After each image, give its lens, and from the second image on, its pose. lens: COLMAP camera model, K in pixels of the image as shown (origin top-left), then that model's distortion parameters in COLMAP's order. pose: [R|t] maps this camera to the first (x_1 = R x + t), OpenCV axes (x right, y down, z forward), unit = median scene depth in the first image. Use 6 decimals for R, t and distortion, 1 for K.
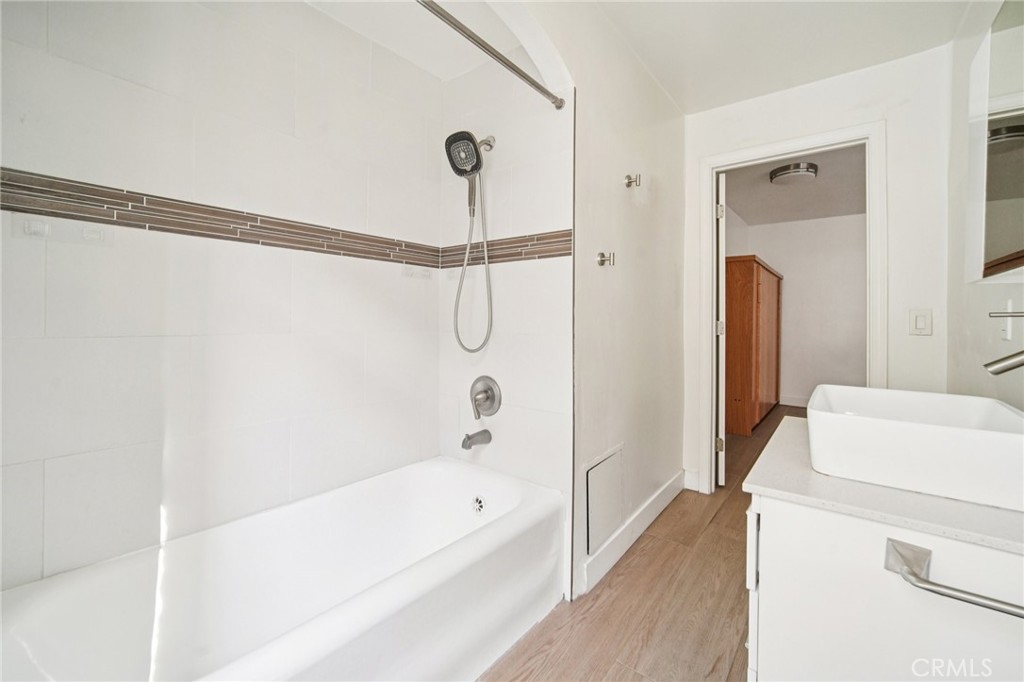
lens RADIAL K [[500.1, 0, 512.8], [0, 500.1, 326.4], [0, 0, 1]] dist [-0.000284, 0.000000]
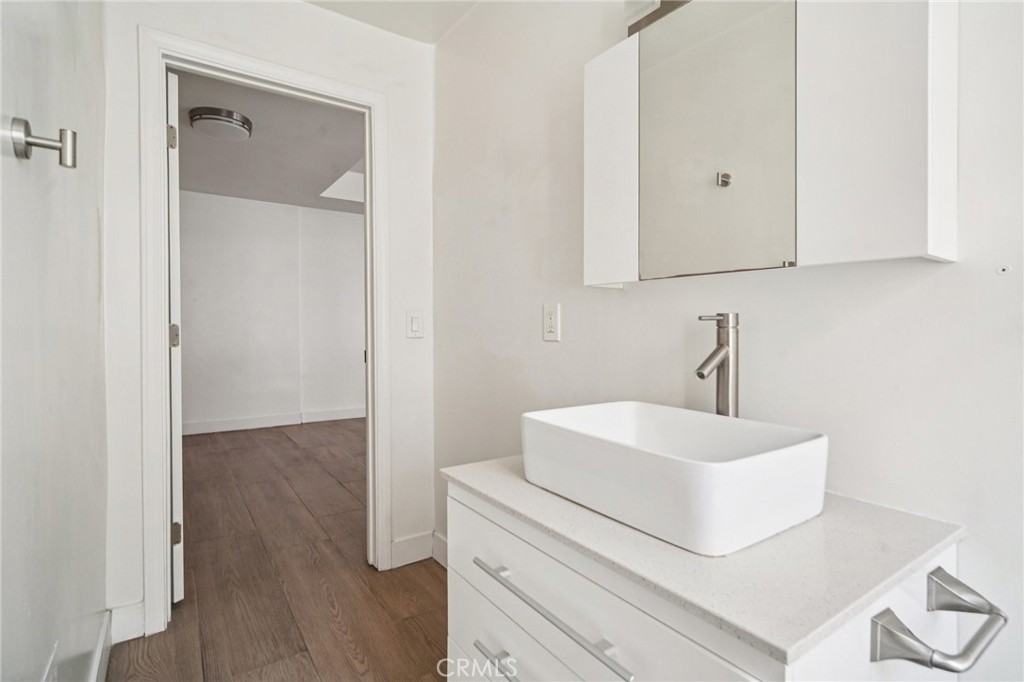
lens RADIAL K [[500.1, 0, 512.8], [0, 500.1, 326.4], [0, 0, 1]] dist [-0.000284, 0.000000]
pose [[0.278446, -0.010715, 0.960392, -0.038113], [0.010138, 0.999915, 0.008216, -0.008740], [-0.960398, 0.007449, 0.278531, 0.472989]]
